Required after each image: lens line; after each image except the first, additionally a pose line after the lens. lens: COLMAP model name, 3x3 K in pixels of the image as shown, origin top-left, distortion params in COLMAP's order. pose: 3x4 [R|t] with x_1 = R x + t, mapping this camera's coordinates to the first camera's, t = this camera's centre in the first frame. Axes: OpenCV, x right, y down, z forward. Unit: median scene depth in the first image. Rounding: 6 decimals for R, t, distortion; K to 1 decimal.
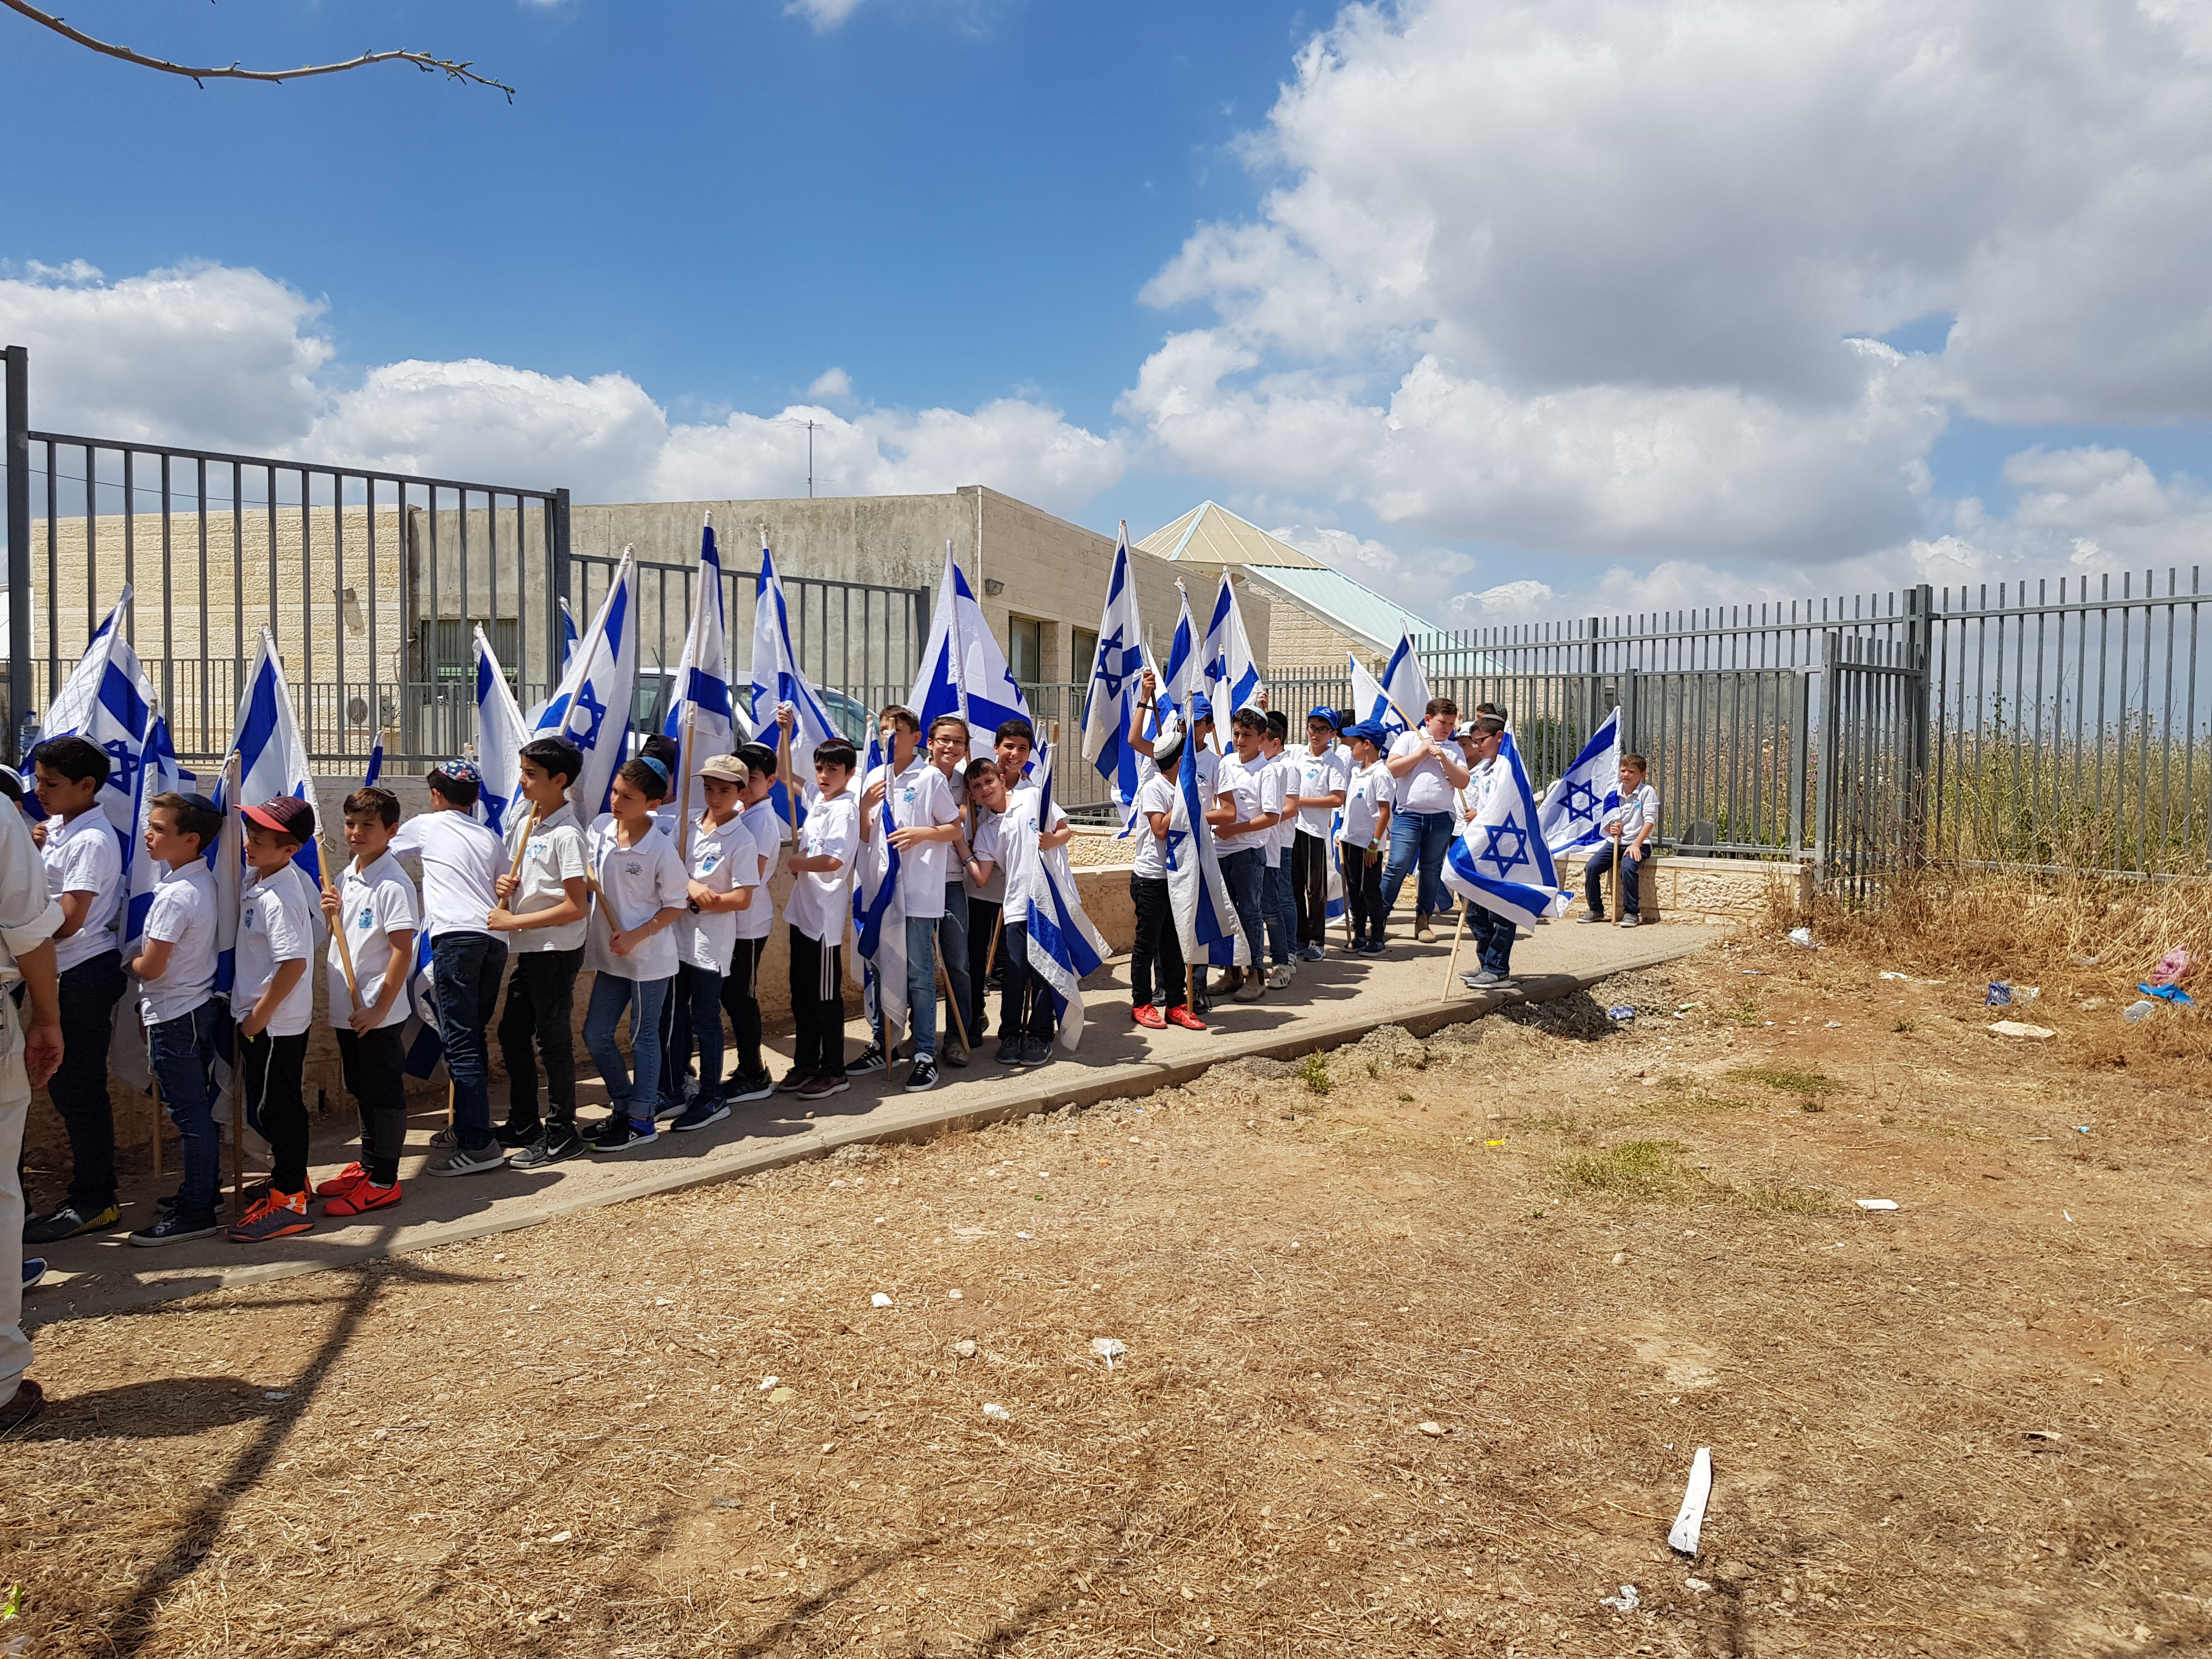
lens RADIAL K [[1738.8, 0, 1103.2], [0, 1738.8, 809.8], [0, 0, 1]] dist [0.112820, -0.236931]
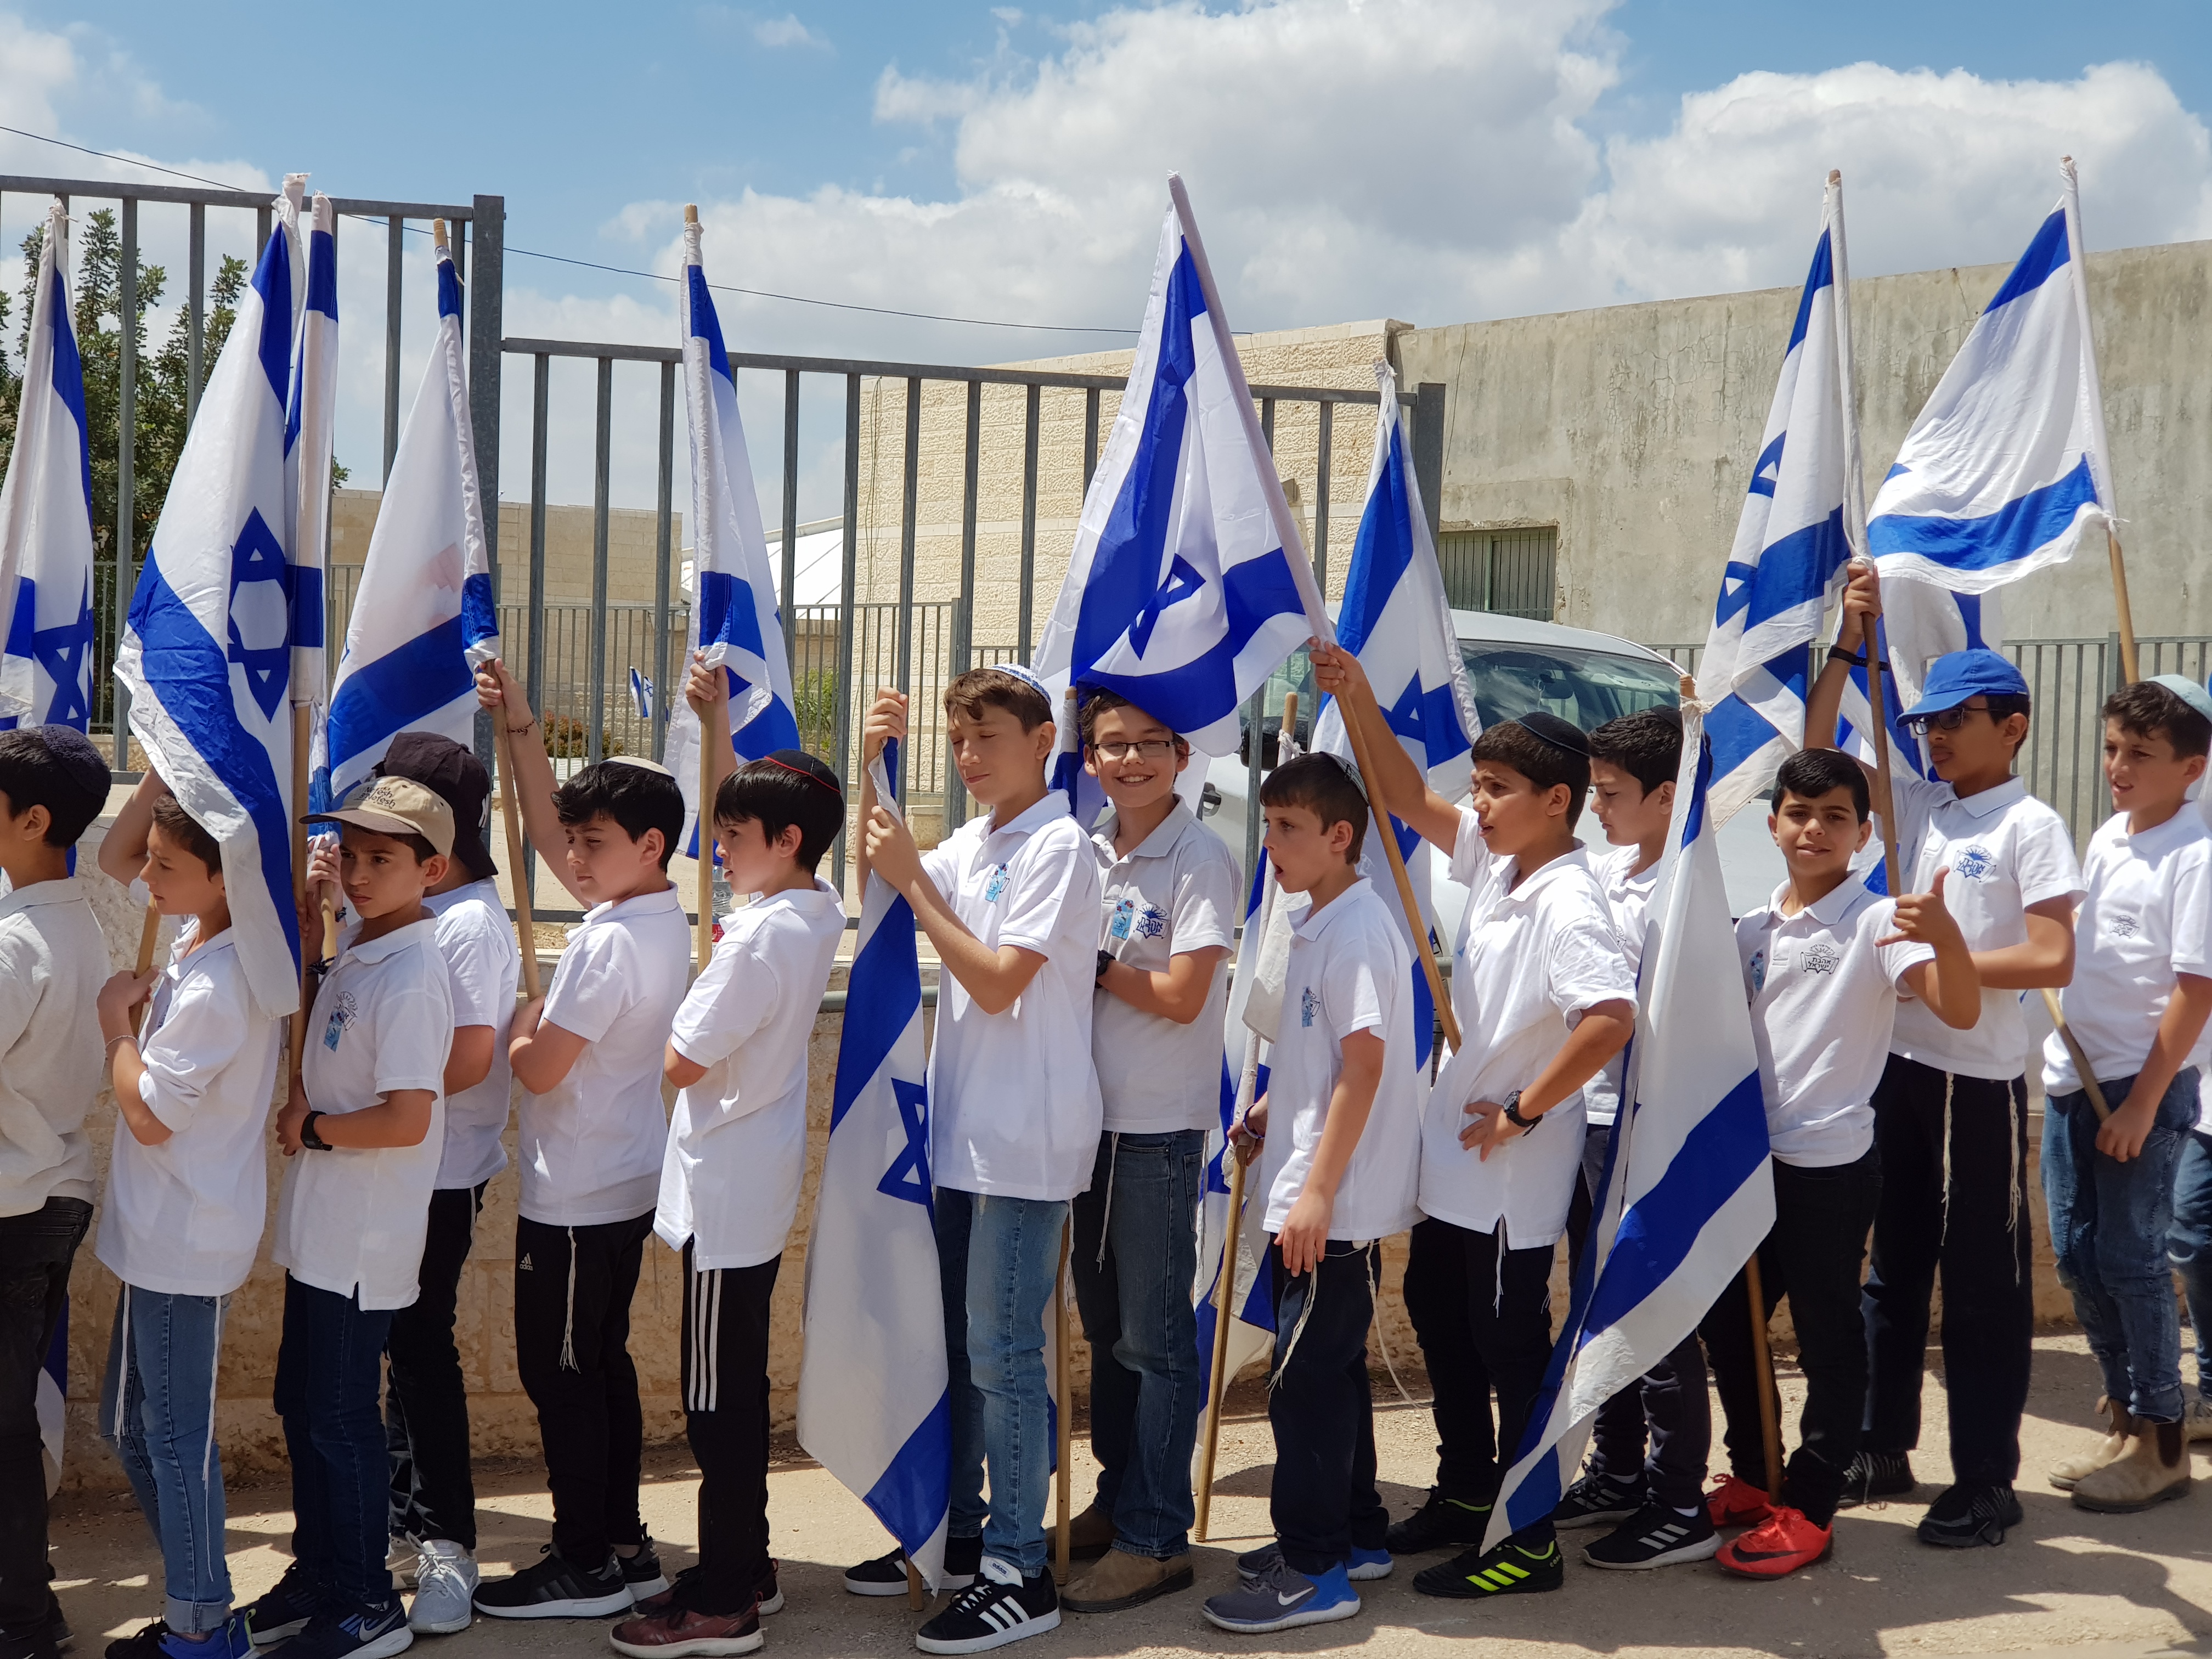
lens RADIAL K [[3352.9, 0, 1109.2], [0, 3352.9, 791.6], [0, 0, 1]] dist [0.069104, 0.002757]
pose [[0.842780, 0.018909, -0.537926, 0.301202], [-0.037264, 0.999035, -0.023266, -0.013740], [0.536966, 0.039653, 0.842671, 0.354289]]
